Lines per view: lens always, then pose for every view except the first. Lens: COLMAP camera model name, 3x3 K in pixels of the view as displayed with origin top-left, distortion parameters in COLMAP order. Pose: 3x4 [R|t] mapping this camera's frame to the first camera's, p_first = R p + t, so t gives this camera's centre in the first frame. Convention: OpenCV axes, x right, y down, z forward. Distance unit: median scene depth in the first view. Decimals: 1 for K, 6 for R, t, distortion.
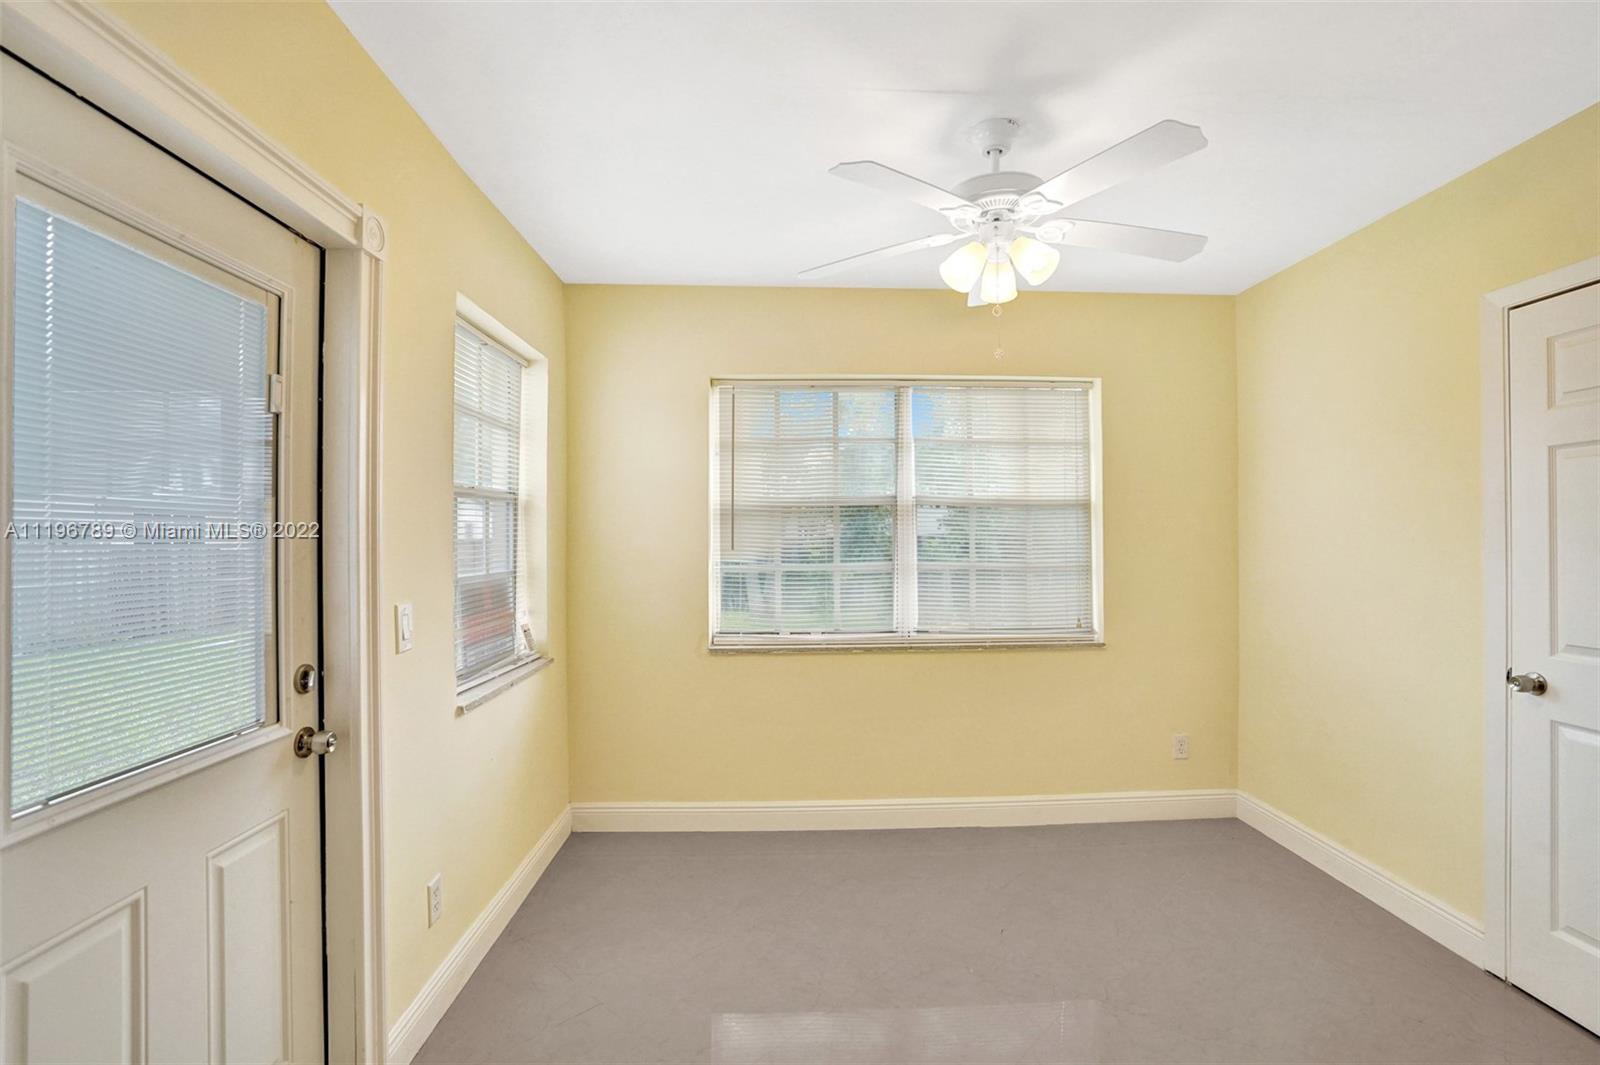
lens RADIAL K [[750.8, 0, 796.3], [0, 750.8, 526.2], [0, 0, 1]] dist [-0.058173, 0.021467]
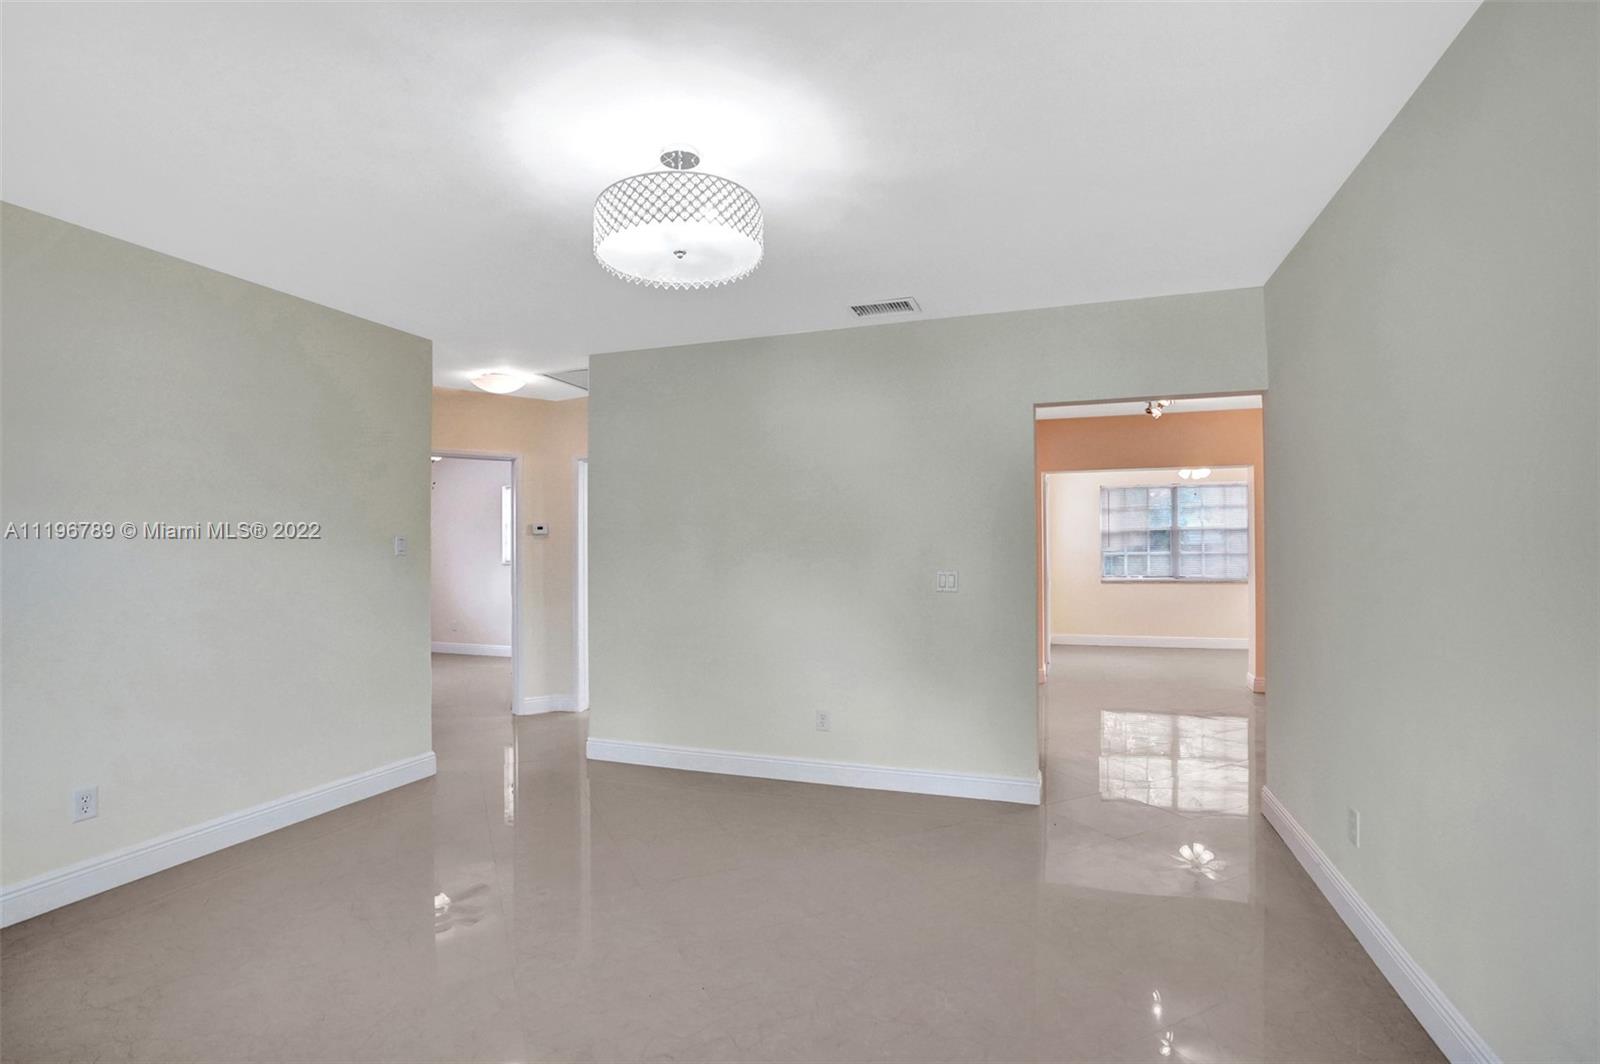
lens RADIAL K [[750.8, 0, 789.7], [0, 750.8, 532.1], [0, 0, 1]] dist [-0.058173, 0.021467]
pose [[0.927521, -0.008061, -0.373683, -0.167140], [0.004944, 0.999945, -0.009299, -0.005051], [0.373737, 0.006777, 0.927510, -2.241661]]
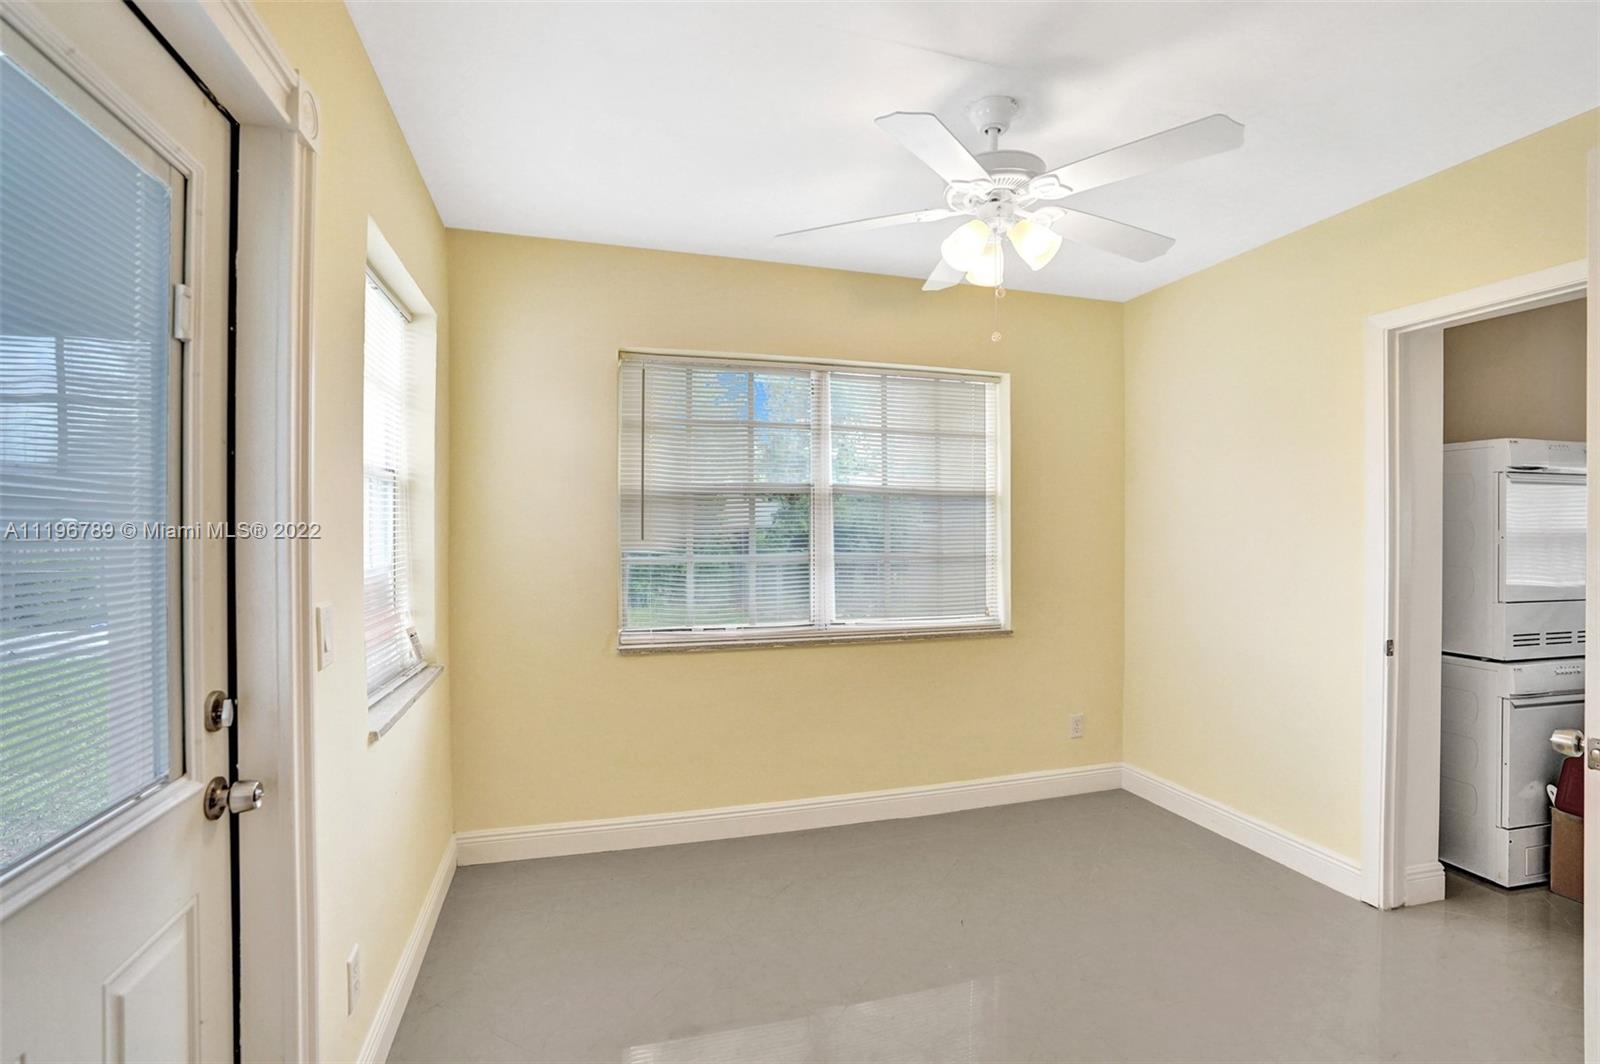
lens RADIAL K [[750.8, 0, 799.6], [0, 750.8, 526.6], [0, 0, 1]] dist [-0.058173, 0.021467]
pose [[0.965961, 0.005910, 0.258620, -0.147524], [-0.008166, 0.999937, 0.007650, 0.007585], [-0.258559, -0.009502, 0.965949, 0.076766]]
